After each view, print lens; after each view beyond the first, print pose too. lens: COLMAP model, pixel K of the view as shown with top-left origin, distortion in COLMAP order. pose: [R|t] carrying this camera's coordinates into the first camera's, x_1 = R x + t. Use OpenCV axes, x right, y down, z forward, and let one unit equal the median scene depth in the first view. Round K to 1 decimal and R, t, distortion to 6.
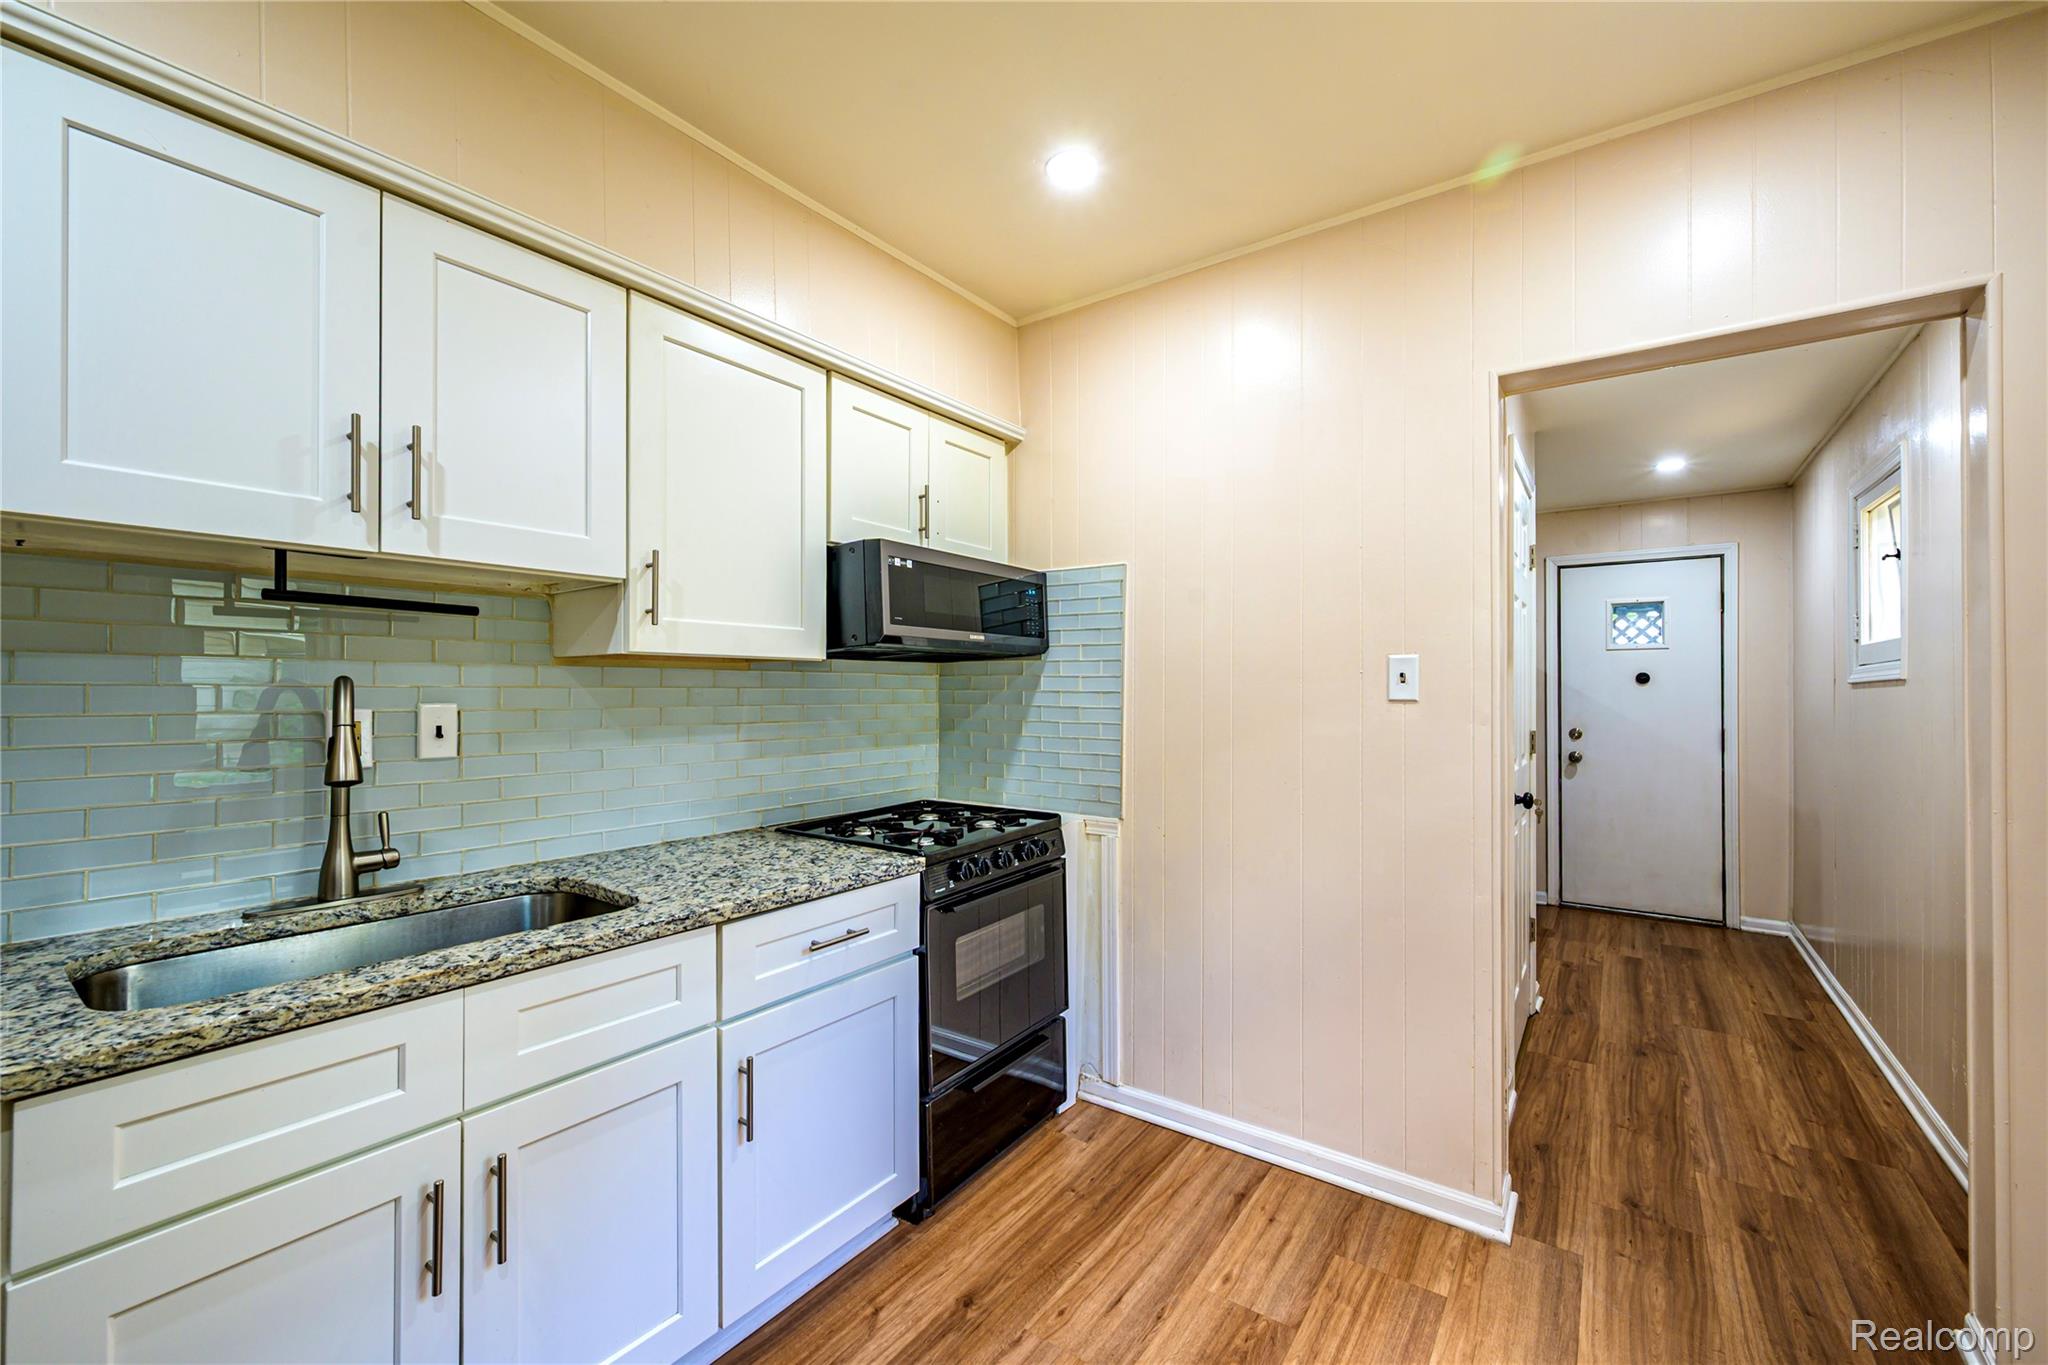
lens RADIAL K [[816.0, 0, 1024.0], [0, 816.0, 682.5], [0, 0, 1]] dist [0.002137, 0.000397]
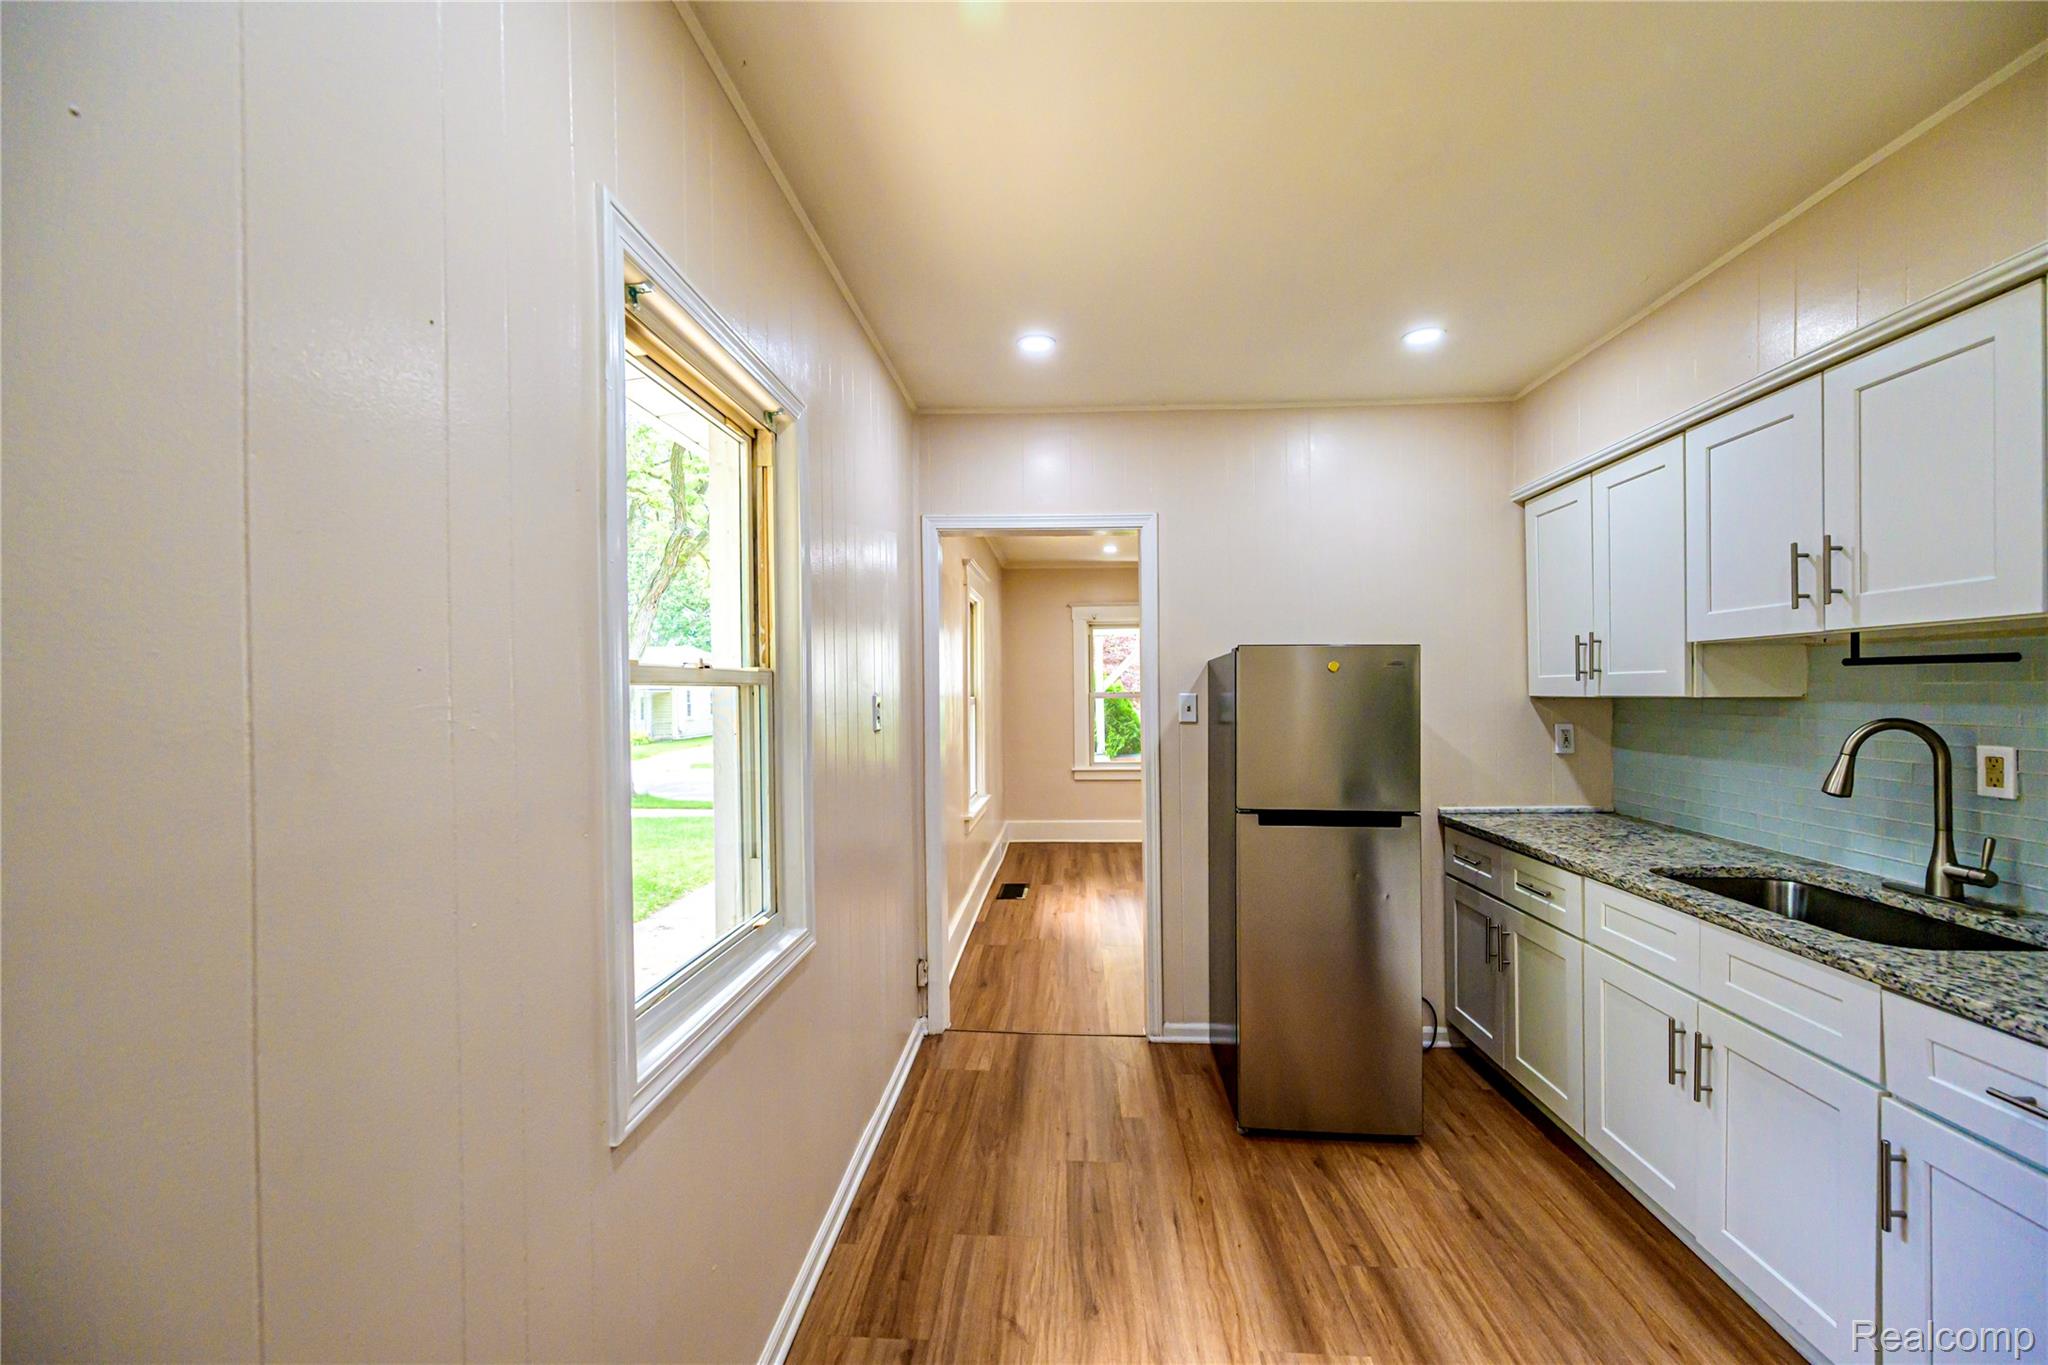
lens RADIAL K [[816.0, 0, 1024.0], [0, 816.0, 682.5], [0, 0, 1]] dist [0.002137, 0.000397]
pose [[-0.837506, 0.004671, -0.546409, 1.049001], [0.016482, 0.999724, -0.016716, -0.065603], [0.546180, -0.023005, -0.837352, 1.324420]]
